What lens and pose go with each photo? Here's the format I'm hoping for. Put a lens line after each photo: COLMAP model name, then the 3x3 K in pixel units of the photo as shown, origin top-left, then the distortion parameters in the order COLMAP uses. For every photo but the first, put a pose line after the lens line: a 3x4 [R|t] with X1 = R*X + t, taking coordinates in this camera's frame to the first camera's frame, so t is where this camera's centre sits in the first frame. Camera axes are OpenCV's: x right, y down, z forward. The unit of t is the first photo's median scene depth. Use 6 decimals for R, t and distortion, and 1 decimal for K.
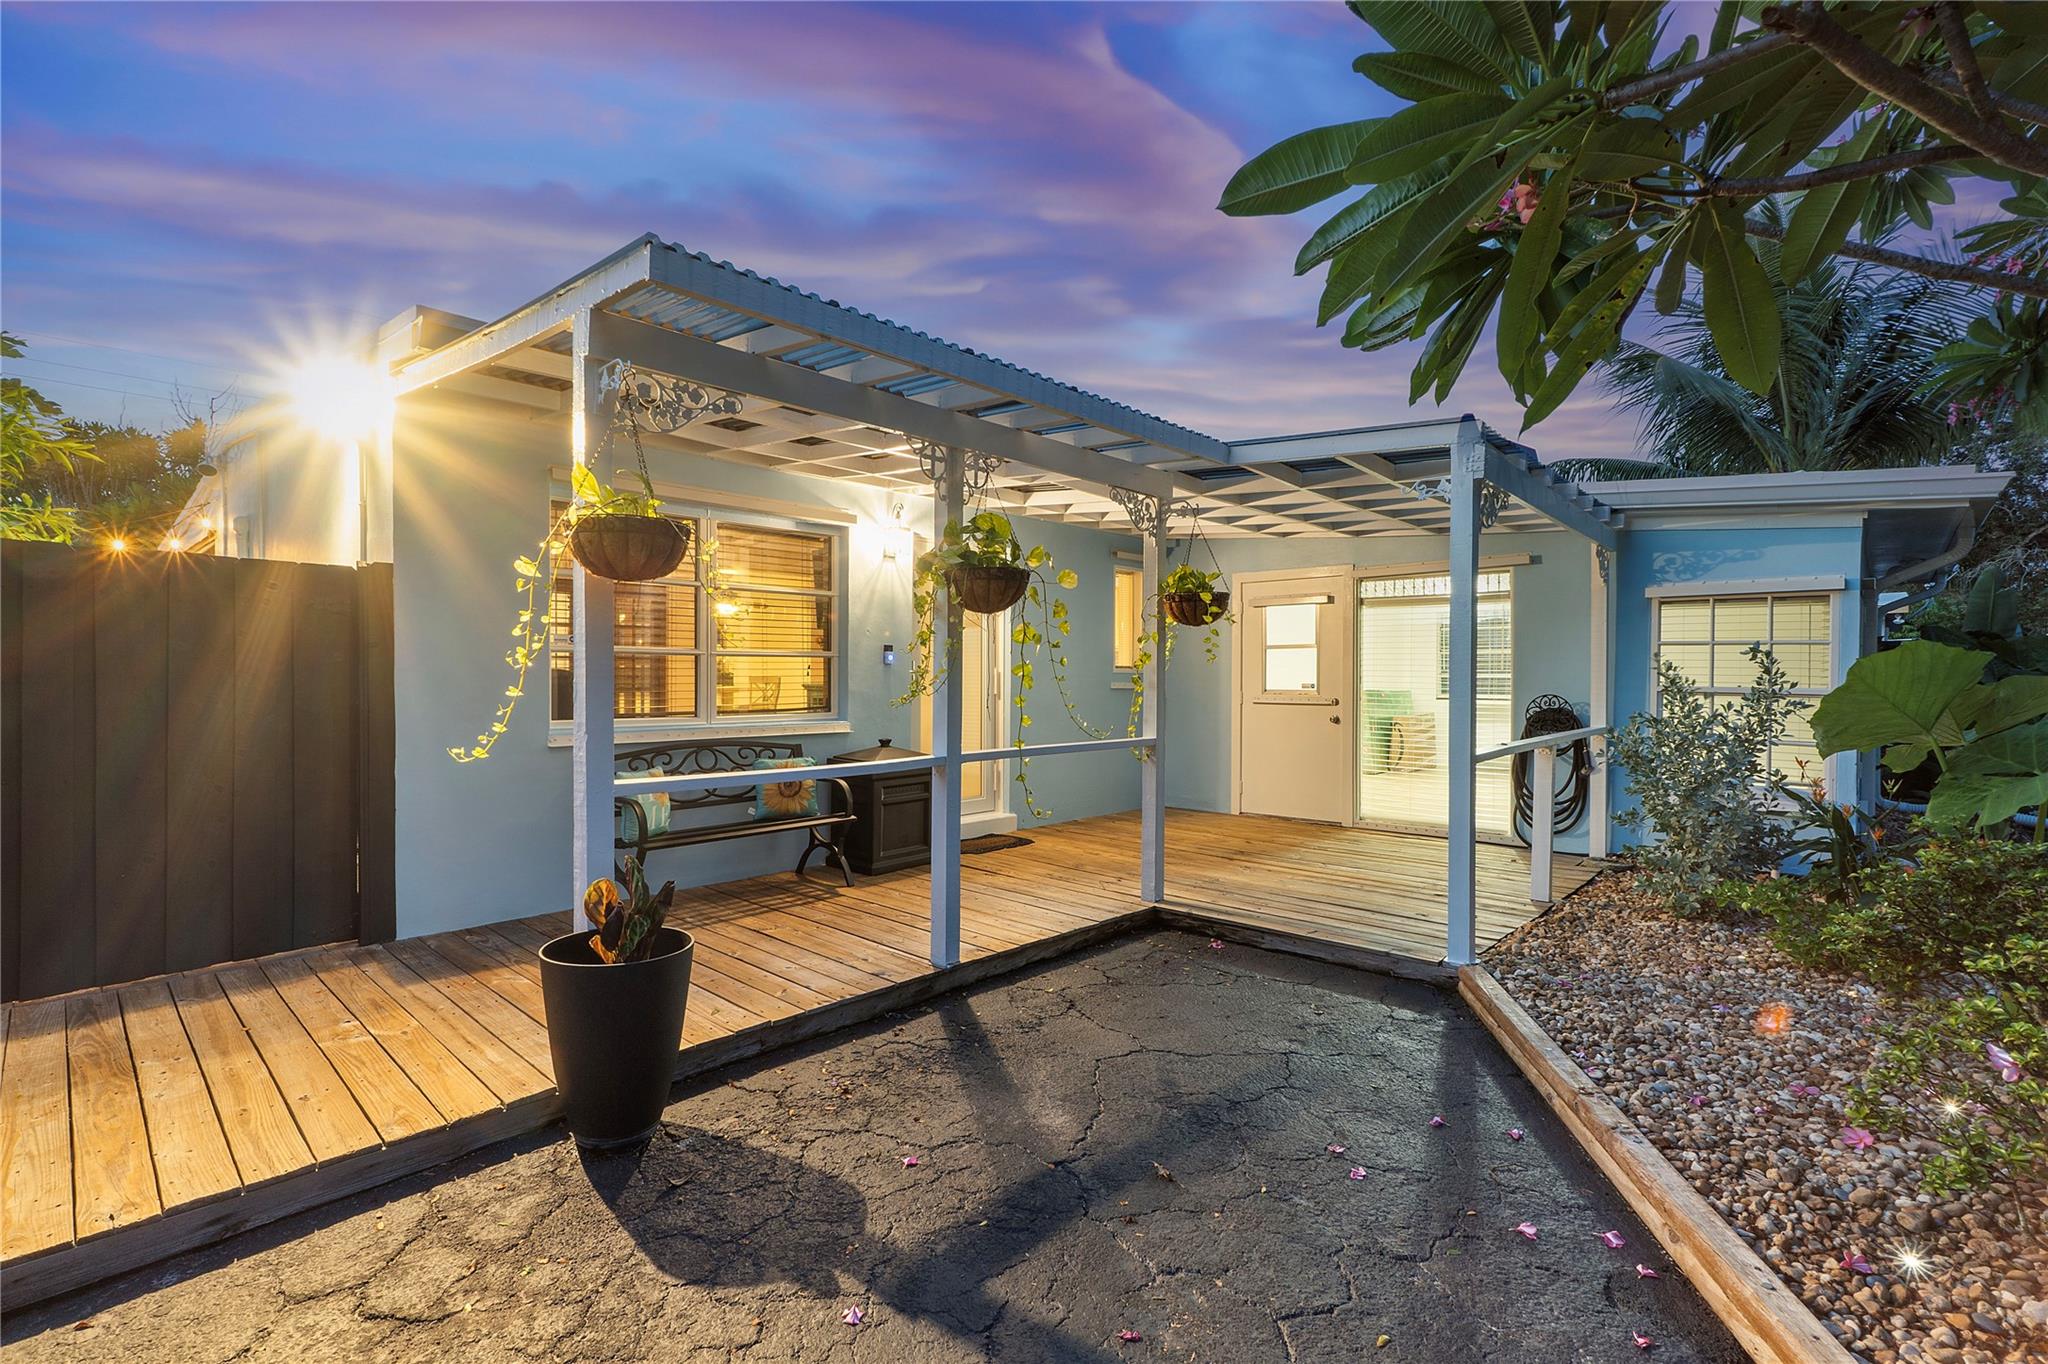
lens RADIAL K [[951.4, 0, 1010.6], [0, 951.4, 685.0], [0, 0, 1]] dist [-0.000510, -0.000219]
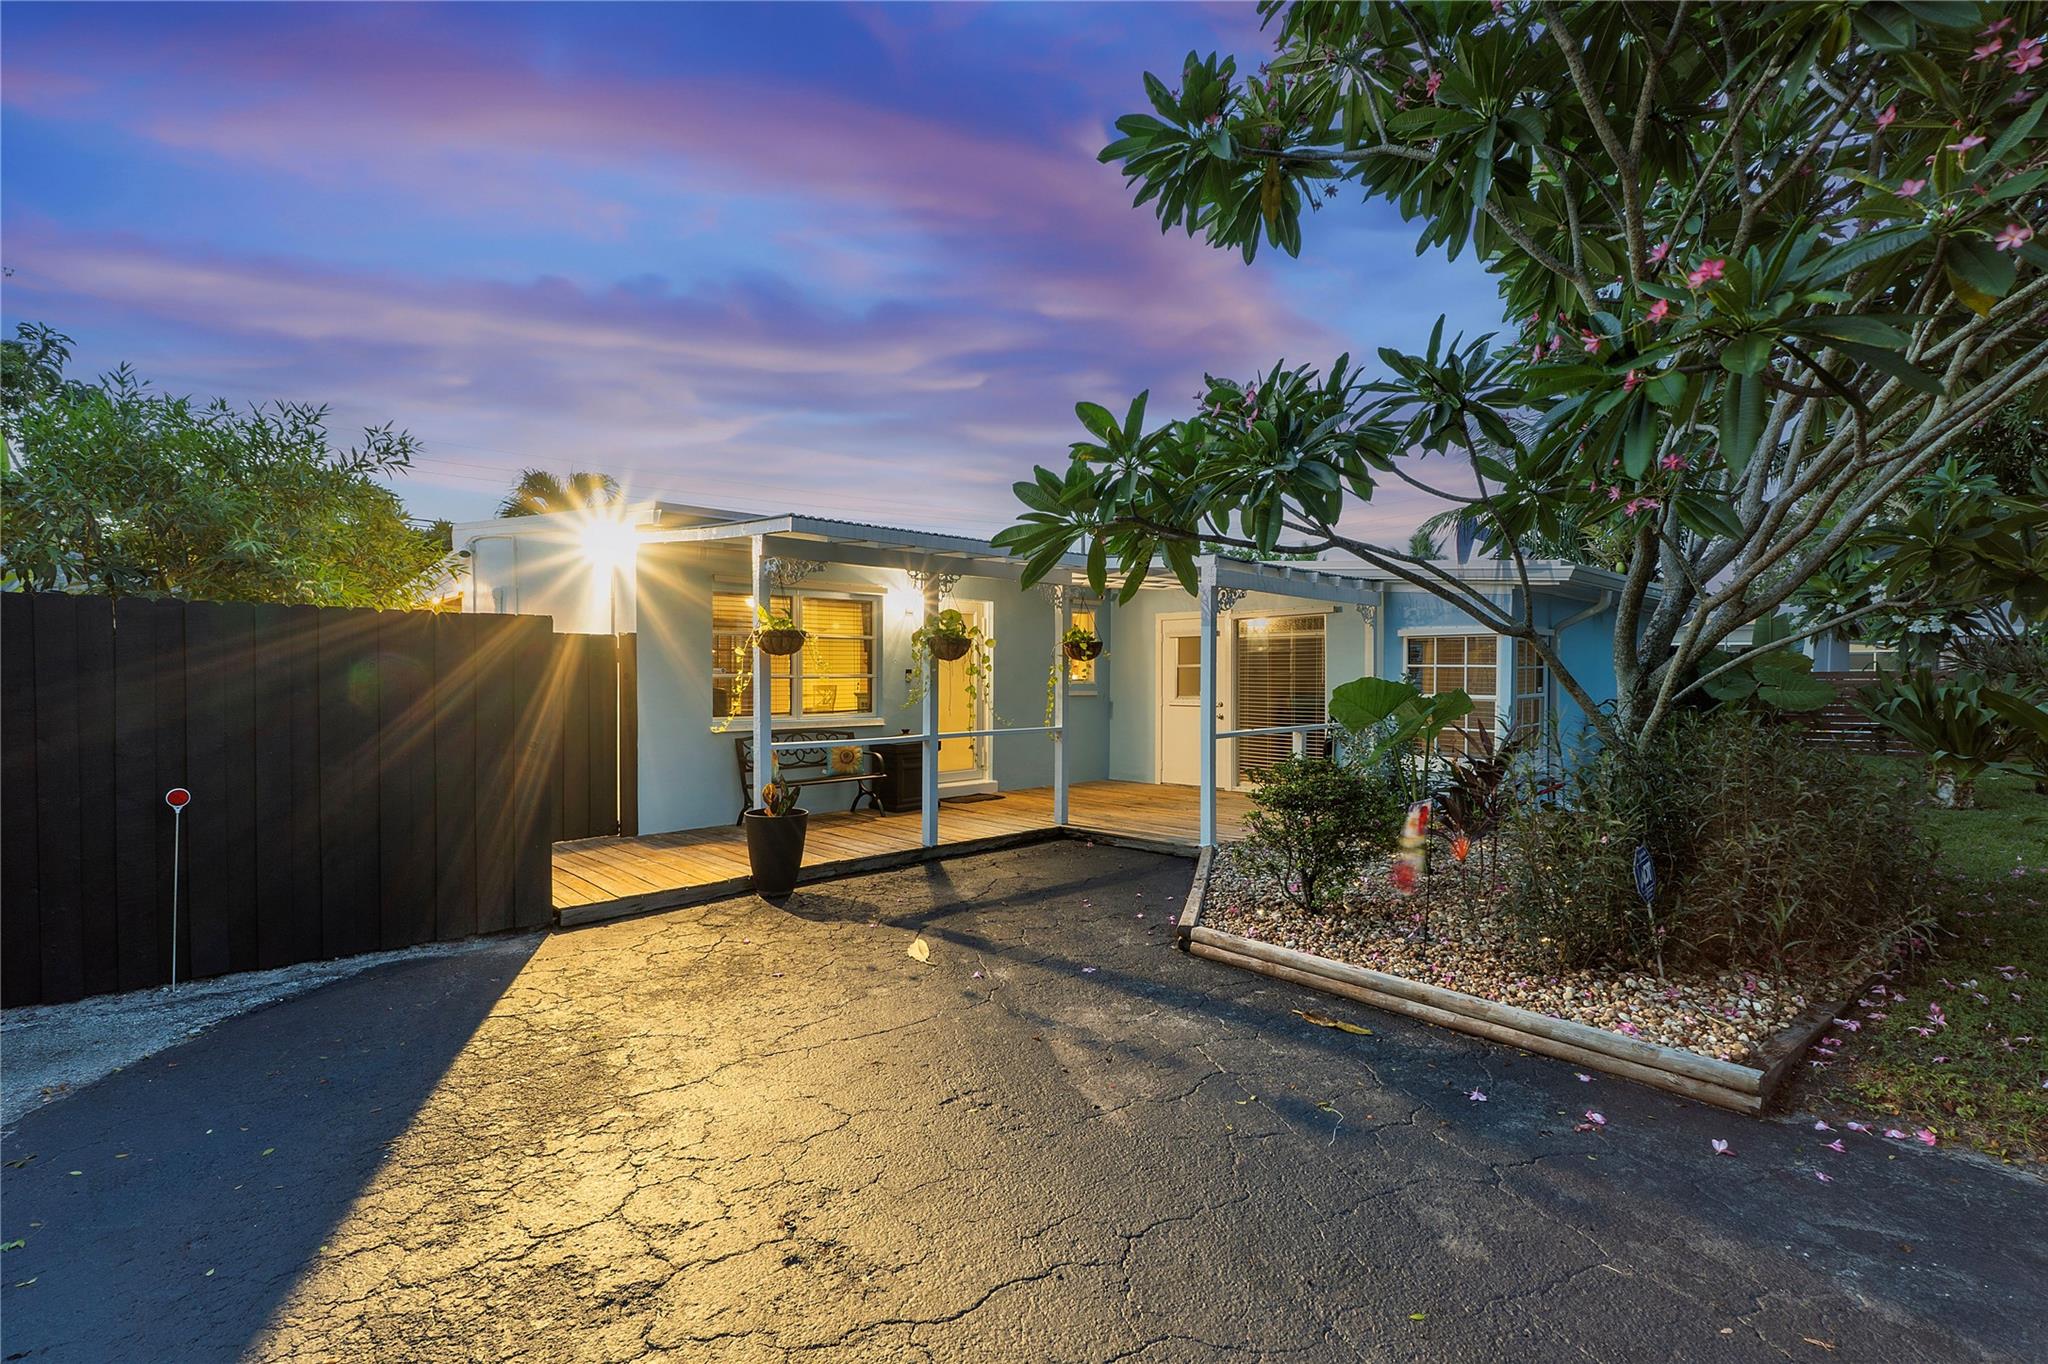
lens RADIAL K [[951.4, 0, 1014.3], [0, 951.4, 672.1], [0, 0, 1]] dist [-0.000510, -0.000219]
pose [[0.998903, -0.004361, -0.046629, 0.138511], [0.003778, 0.999914, -0.012586, -0.019667], [0.046680, 0.012396, 0.998833, -0.648927]]
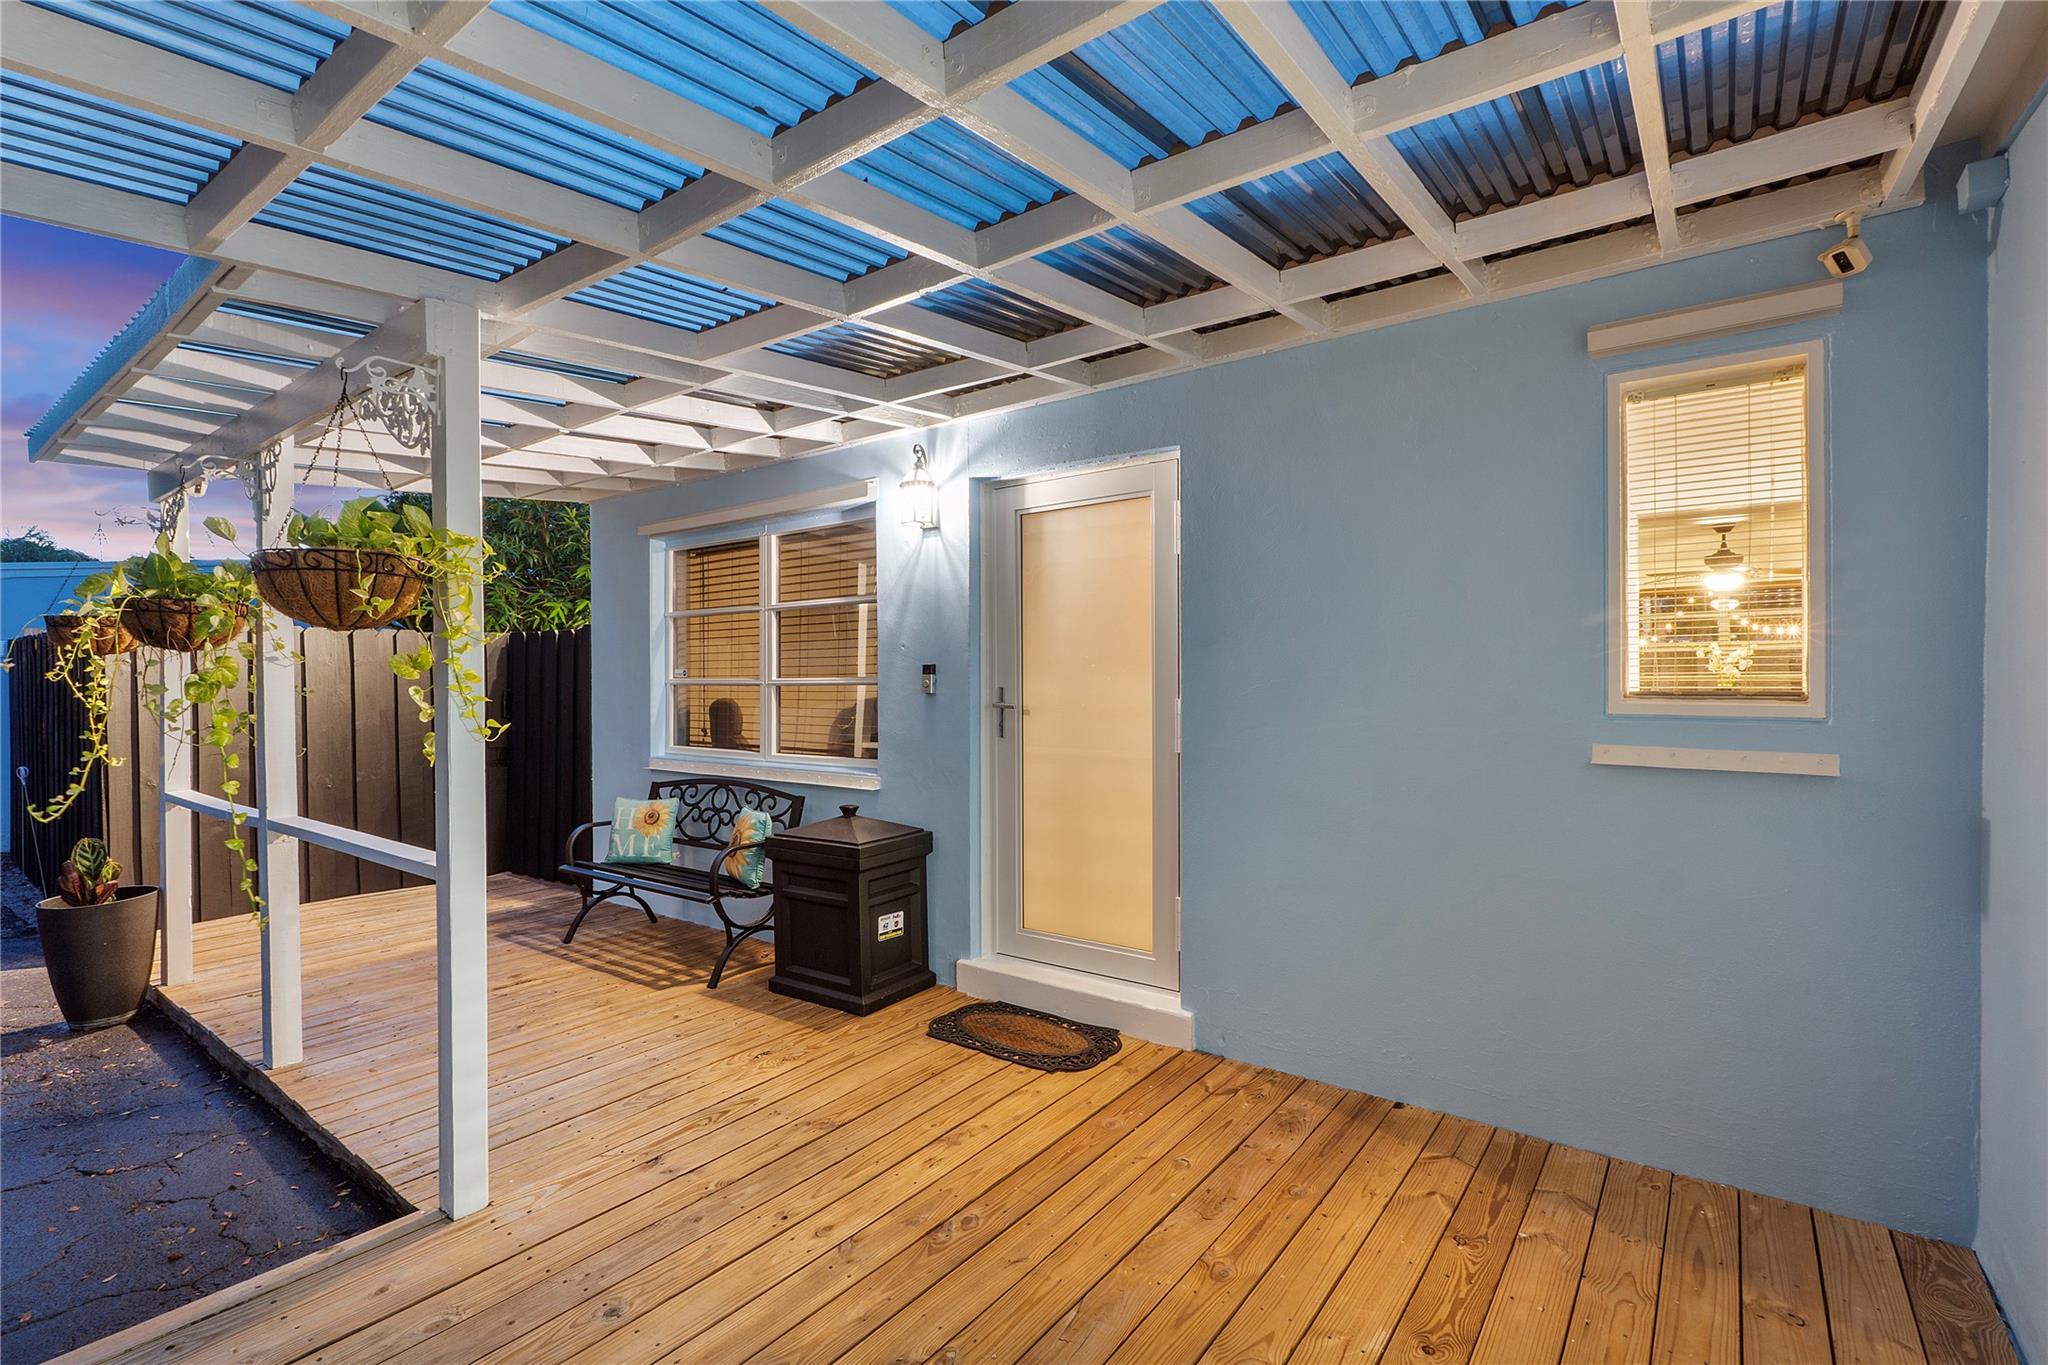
lens RADIAL K [[951.4, 0, 1028.2], [0, 951.4, 685.7], [0, 0, 1]] dist [-0.000510, -0.000219]
pose [[0.094478, -0.002896, -0.995523, 0.622703], [-0.007111, 0.999968, -0.003584, -0.030261], [0.995502, 0.007418, 0.094454, 1.189560]]
